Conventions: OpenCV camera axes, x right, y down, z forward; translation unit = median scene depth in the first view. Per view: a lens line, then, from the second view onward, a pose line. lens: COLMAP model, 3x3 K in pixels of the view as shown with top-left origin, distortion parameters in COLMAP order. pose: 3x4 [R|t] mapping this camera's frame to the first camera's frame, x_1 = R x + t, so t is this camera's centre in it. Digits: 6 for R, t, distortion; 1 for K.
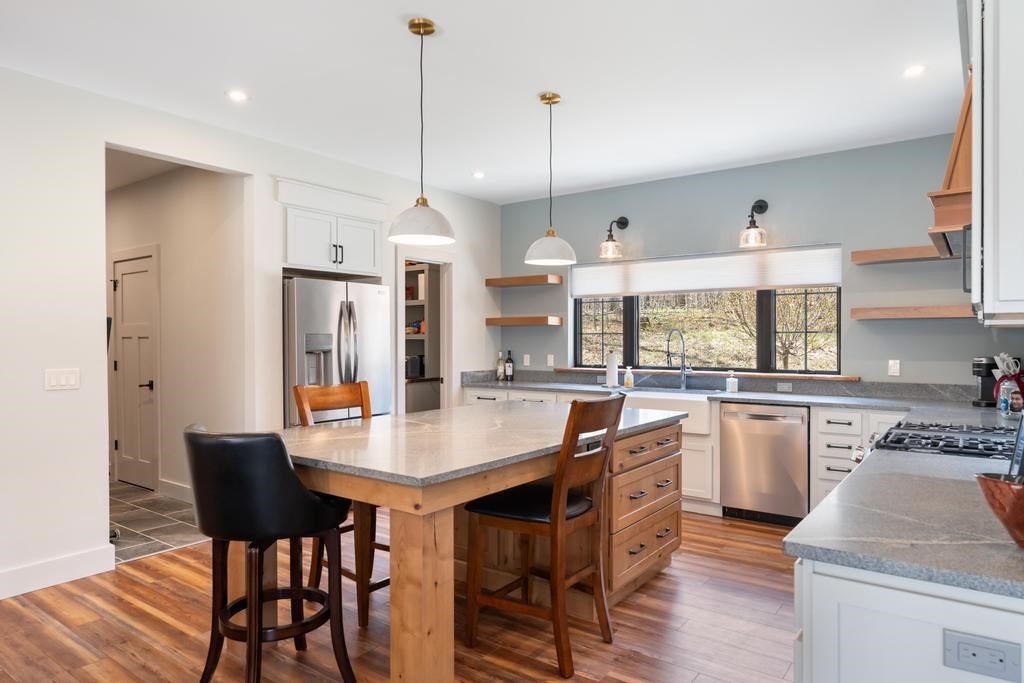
lens RADIAL K [[644.3, 0, 512.0], [0, 644.3, 341.5], [0, 0, 1]] dist [0.128485, 0.000004]
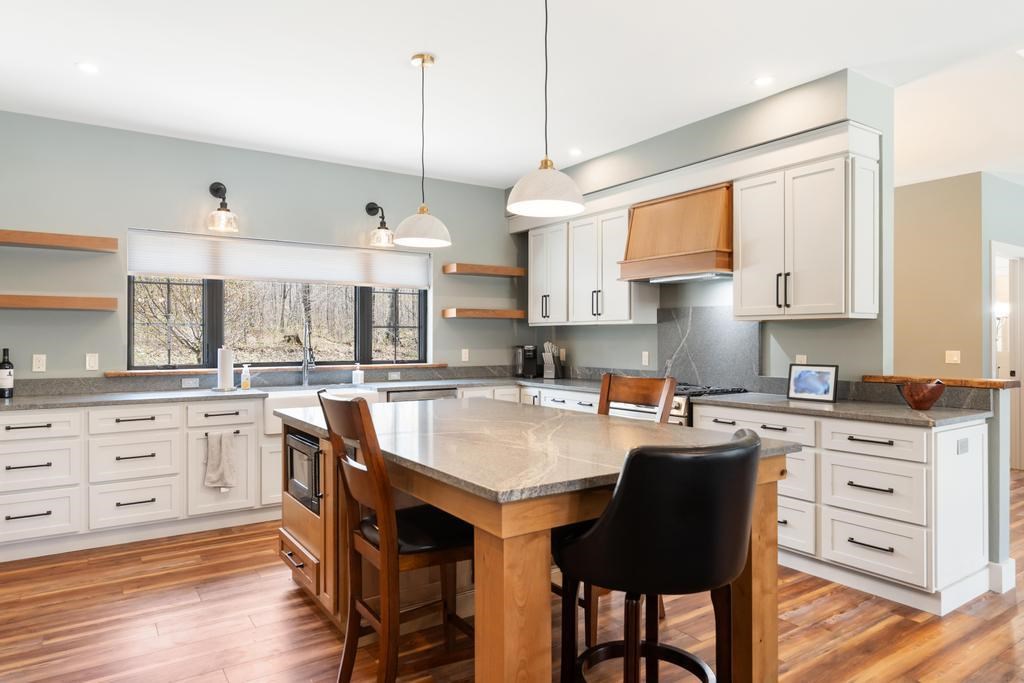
lens RADIAL K [[646.7, 0, 512.0], [0, 646.7, 341.5], [0, 0, 1]] dist [-0.004181, 0.000123]
pose [[0.343387, -0.006280, 0.939173, -0.504033], [-0.001755, 0.999972, 0.007328, 0.002382], [-0.939192, -0.004164, 0.343367, 0.407728]]
